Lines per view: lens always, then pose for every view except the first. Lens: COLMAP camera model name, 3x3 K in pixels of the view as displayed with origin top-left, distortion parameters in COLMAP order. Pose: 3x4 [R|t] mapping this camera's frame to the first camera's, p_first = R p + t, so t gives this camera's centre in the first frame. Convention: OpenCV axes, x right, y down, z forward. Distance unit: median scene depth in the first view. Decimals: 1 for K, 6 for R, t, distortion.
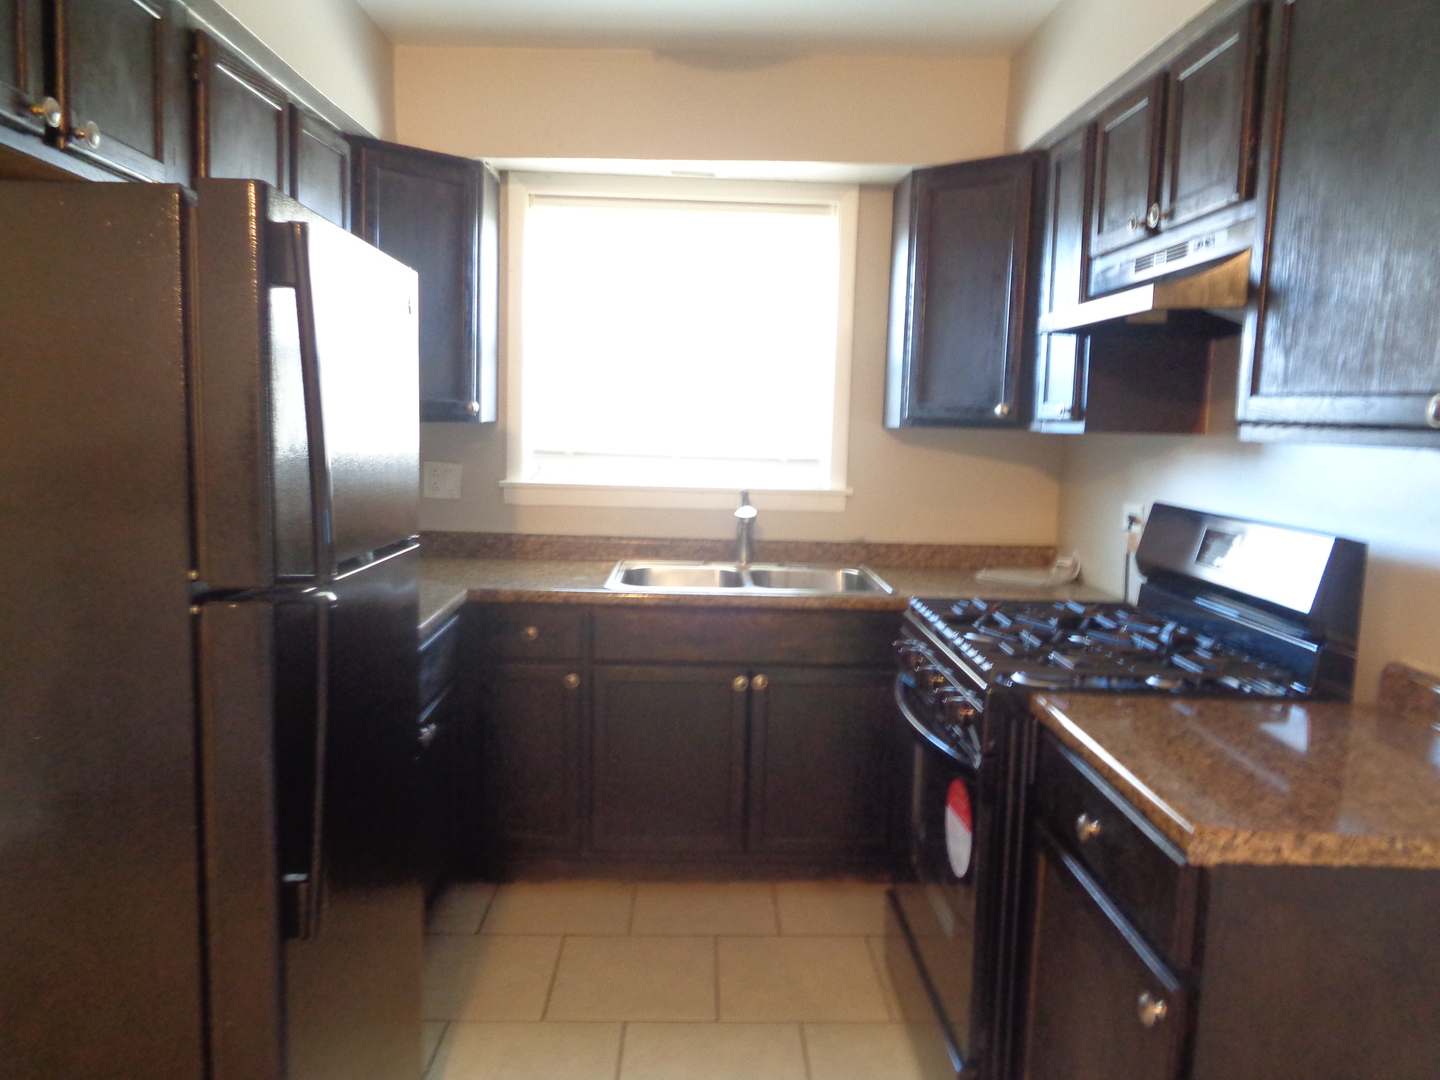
lens RADIAL K [[1085.4, 0, 725.1], [0, 1085.4, 539.4], [0, 0, 1]] dist [0.013517, -0.004479]
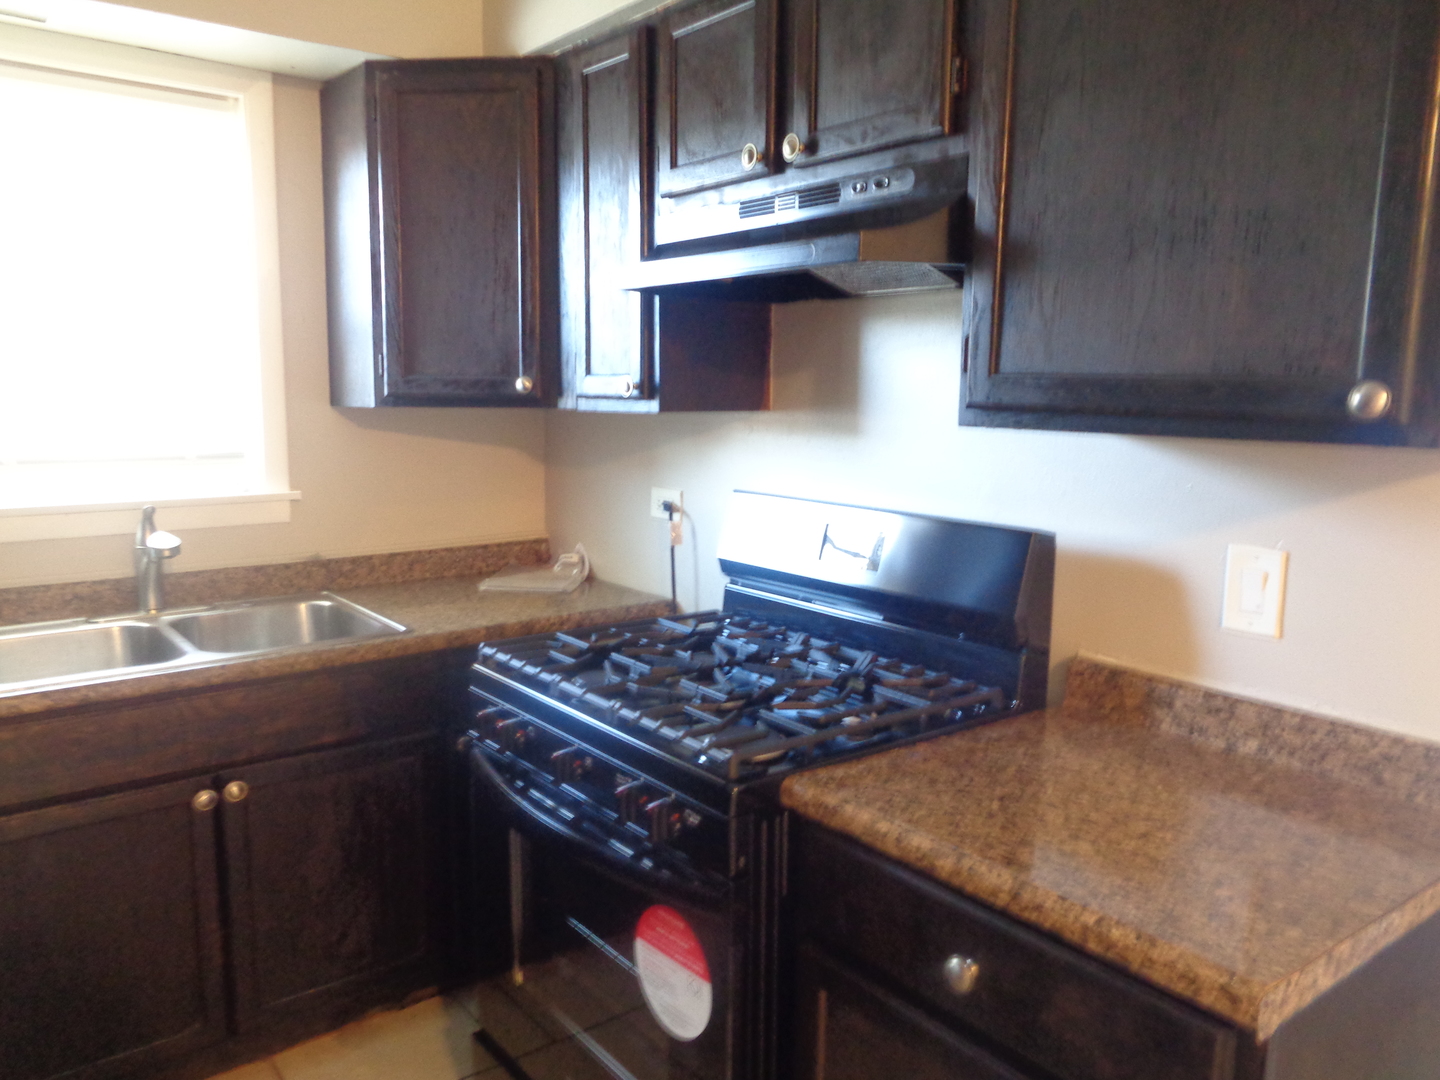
lens RADIAL K [[1085.4, 0, 718.2], [0, 1085.4, 536.2], [0, 0, 1]] dist [0.013517, -0.004479]
pose [[0.806086, -0.101049, 0.583107, -0.102033], [0.079625, 0.994874, 0.062332, -0.044573], [-0.586417, -0.003815, 0.810001, 0.258964]]
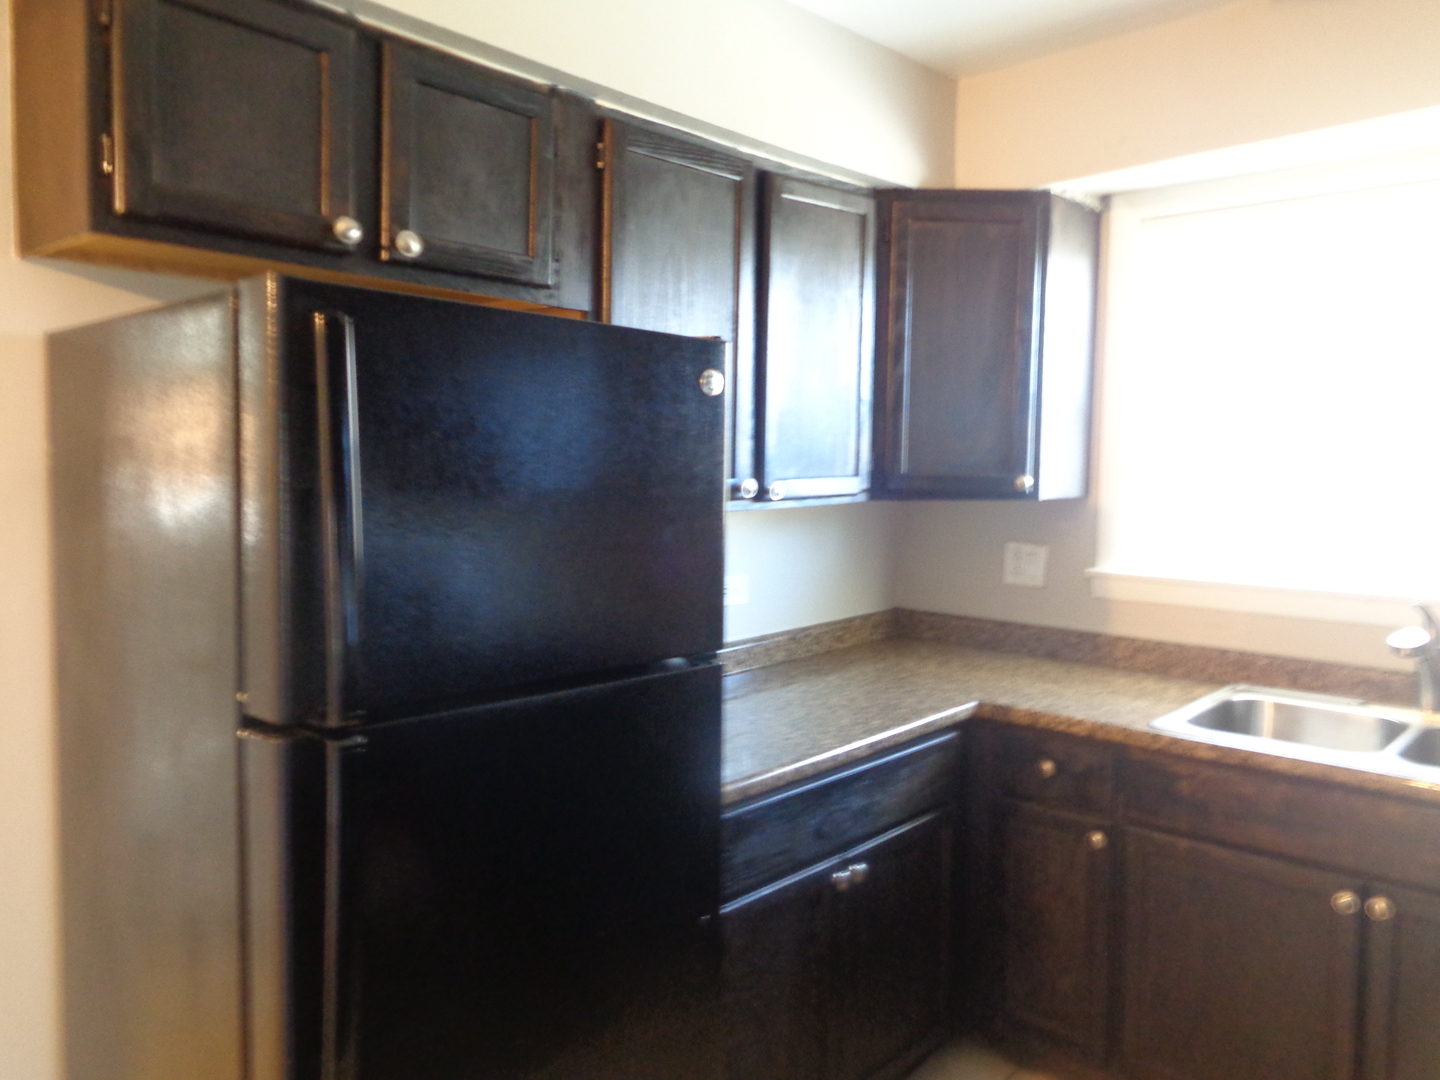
lens RADIAL K [[1085.4, 0, 727.9], [0, 1085.4, 537.3], [0, 0, 1]] dist [0.013517, -0.004479]
pose [[0.722211, 0.033035, -0.690883, 0.184701], [-0.068094, 0.997402, -0.023490, -0.044536], [0.688312, 0.064009, 0.722585, 0.242449]]
